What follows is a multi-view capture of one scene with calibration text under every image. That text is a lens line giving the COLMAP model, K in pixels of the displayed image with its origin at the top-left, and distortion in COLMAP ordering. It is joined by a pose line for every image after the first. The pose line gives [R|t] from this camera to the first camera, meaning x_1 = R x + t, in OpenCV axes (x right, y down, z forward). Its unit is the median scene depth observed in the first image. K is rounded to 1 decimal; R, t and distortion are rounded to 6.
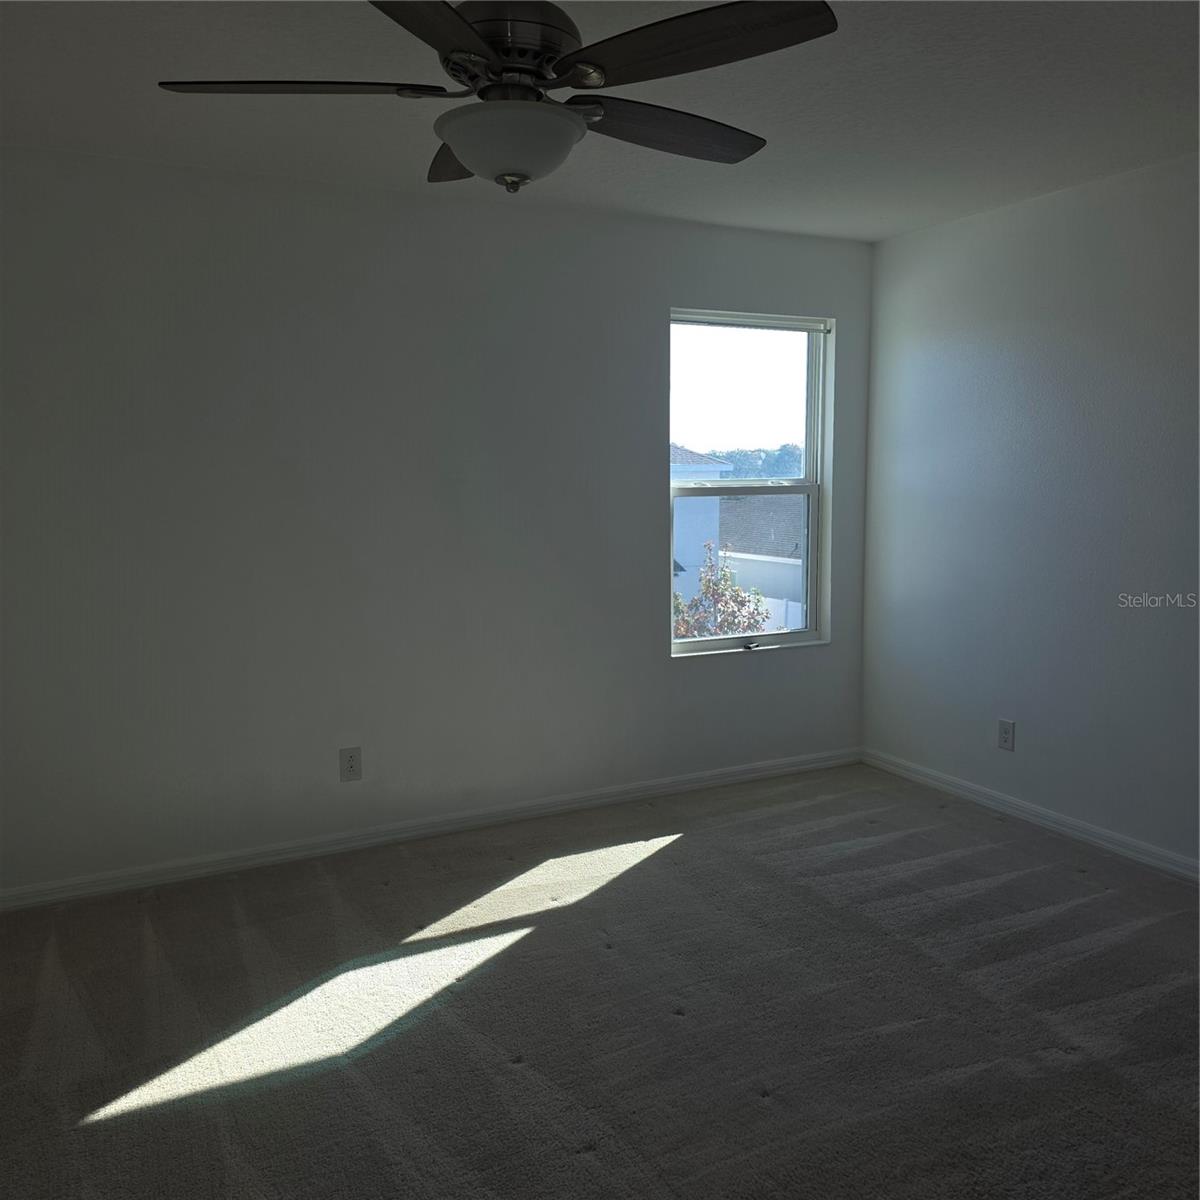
lens RADIAL K [[1074.0, 0, 600.9], [0, 1074.0, 607.4], [0, 0, 1]] dist [0.041010, -0.058990]
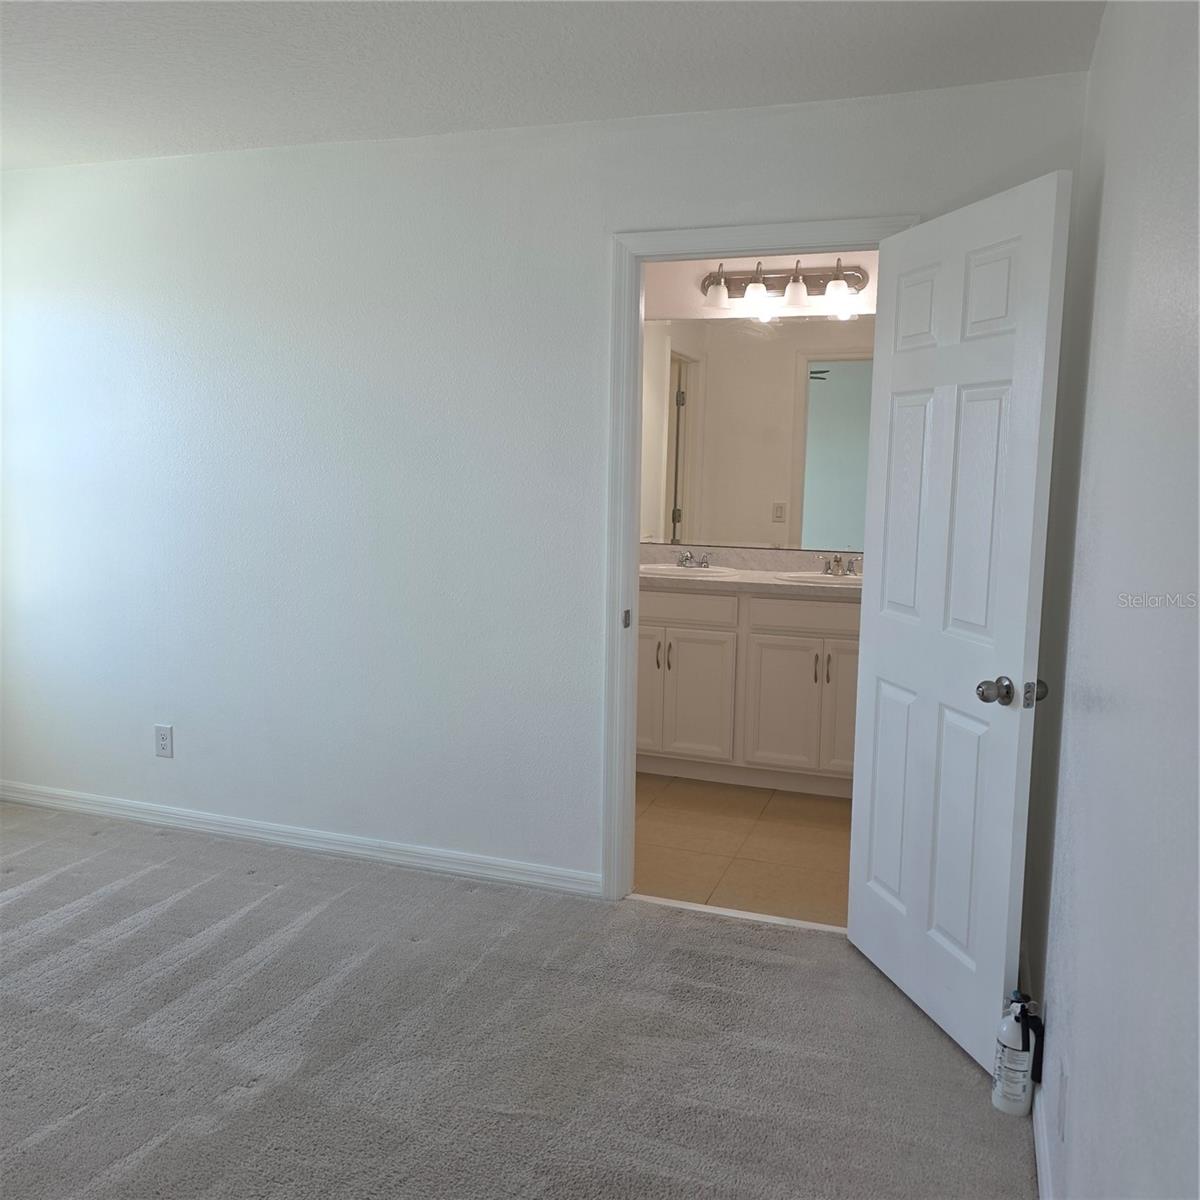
lens RADIAL K [[1074.0, 0, 600.0], [0, 1074.0, 606.7], [0, 0, 1]] dist [0.041010, -0.058990]
pose [[0.731933, -0.060110, 0.678720, 0.039043], [0.052207, 0.998120, 0.032097, -0.009346], [-0.679374, 0.011941, 0.733695, 0.092335]]
